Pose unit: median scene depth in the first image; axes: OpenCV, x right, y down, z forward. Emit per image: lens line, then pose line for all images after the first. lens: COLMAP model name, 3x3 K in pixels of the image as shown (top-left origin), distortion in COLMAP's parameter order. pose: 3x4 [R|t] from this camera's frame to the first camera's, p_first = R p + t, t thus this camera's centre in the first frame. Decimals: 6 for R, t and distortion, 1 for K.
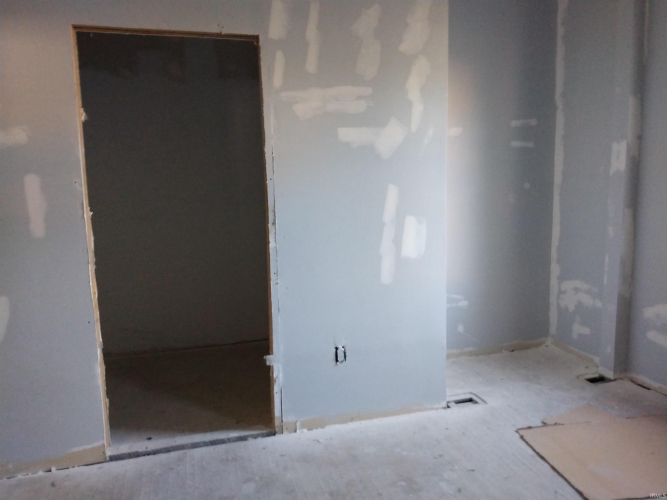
lens RADIAL K [[506.8, 0, 336.3], [0, 506.8, 248.0], [0, 0, 1]] dist [0.052285, -0.082410]
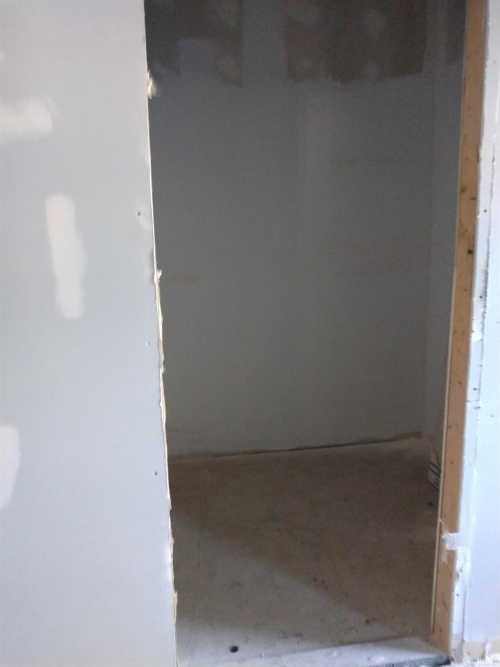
lens RADIAL K [[506.8, 0, 249.7], [0, 506.8, 336.7], [0, 0, 1]] dist [0.052285, -0.082410]
pose [[0.992973, 0.029379, -0.114633, -0.293903], [-0.022850, 0.998063, 0.057862, -0.030594], [0.116111, -0.054836, 0.991721, 0.430646]]
